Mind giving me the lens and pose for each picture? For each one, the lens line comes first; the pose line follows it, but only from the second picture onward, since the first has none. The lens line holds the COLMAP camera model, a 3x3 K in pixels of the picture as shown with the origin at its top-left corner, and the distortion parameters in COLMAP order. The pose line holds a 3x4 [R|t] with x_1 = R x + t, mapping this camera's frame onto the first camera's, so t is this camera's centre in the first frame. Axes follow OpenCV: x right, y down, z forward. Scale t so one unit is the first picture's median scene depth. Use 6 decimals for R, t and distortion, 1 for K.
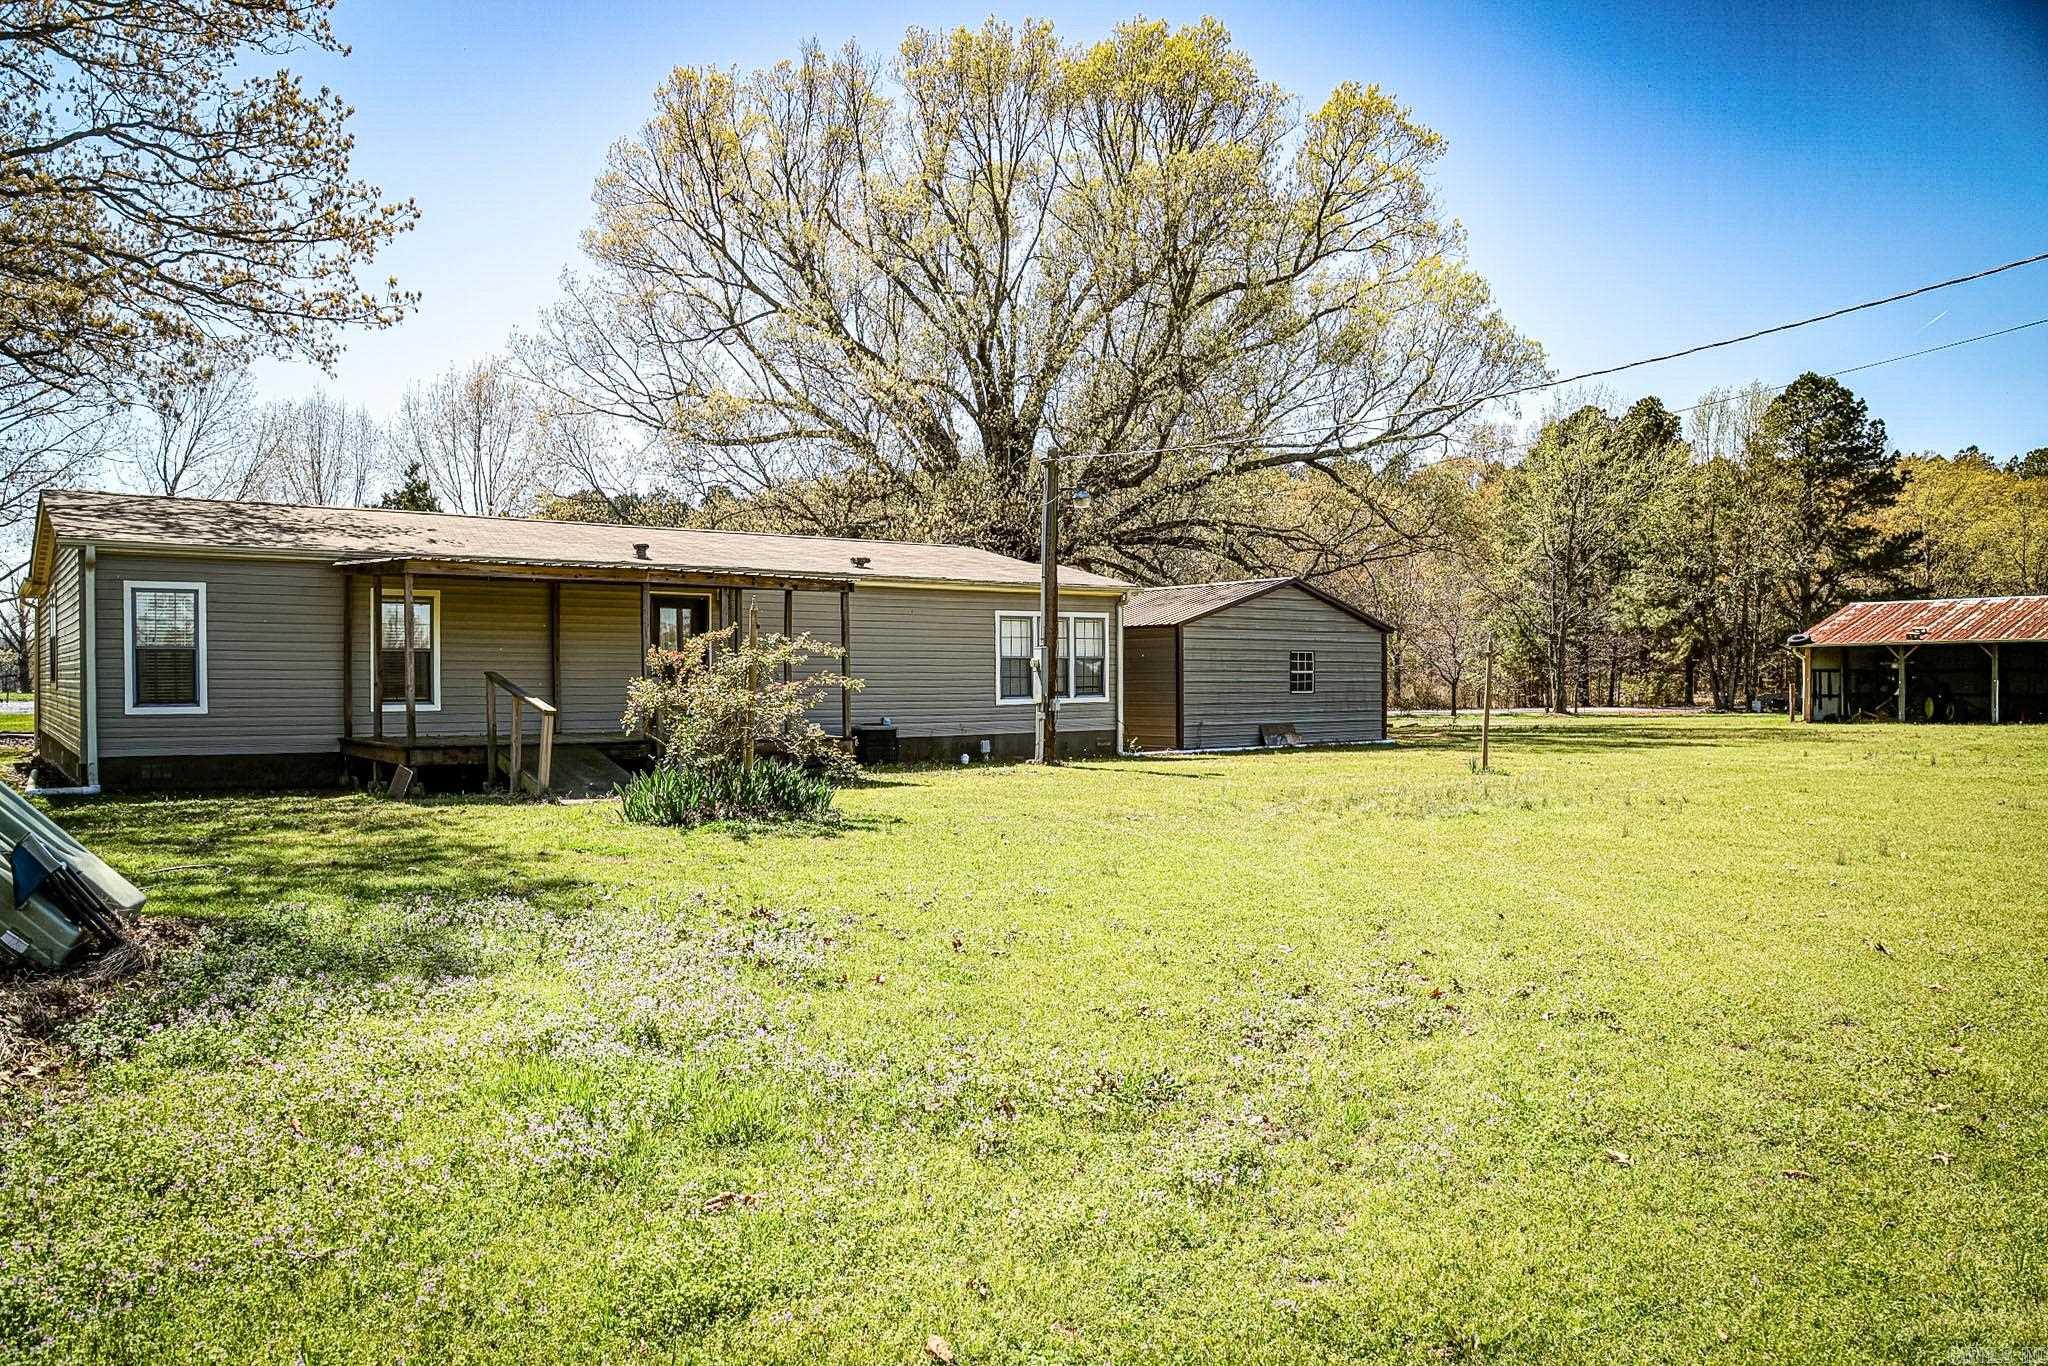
lens RADIAL K [[1463.7, 0, 1024.0], [0, 1463.7, 683.0], [0, 0, 1]] dist [-0.064145, 0.006992]
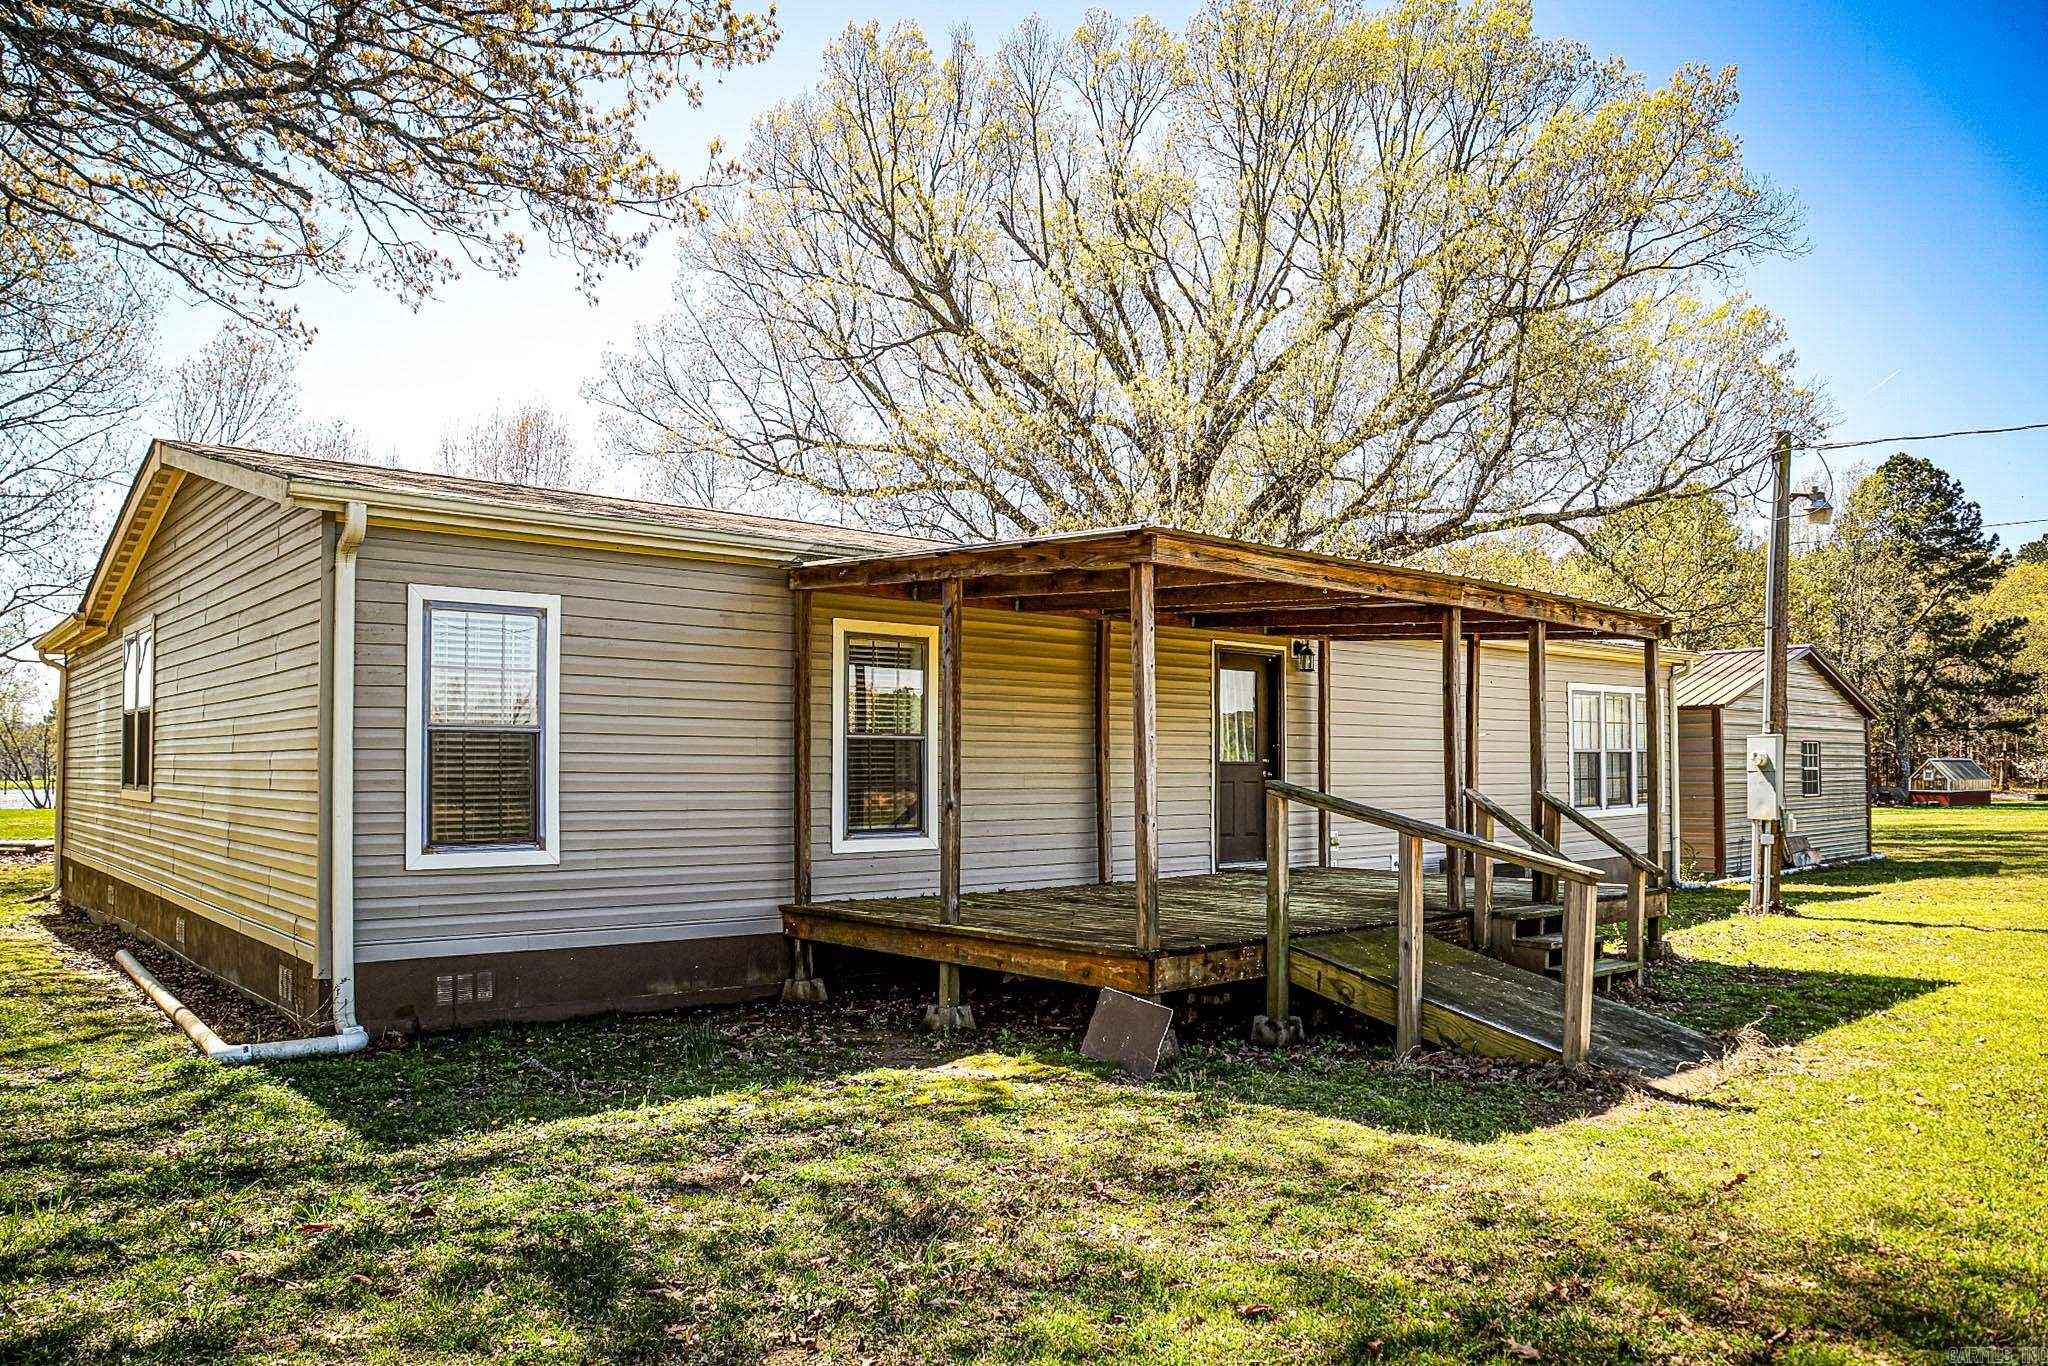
lens RADIAL K [[1419.3, 0, 1024.0], [0, 1419.3, 683.0], [0, 0, 1]] dist [-0.065793, -0.002184]
pose [[0.996943, 0.003162, 0.078066, -0.318177], [0.001984, 0.997834, -0.065748, -0.005766], [-0.078104, 0.065702, 0.994778, 0.360813]]
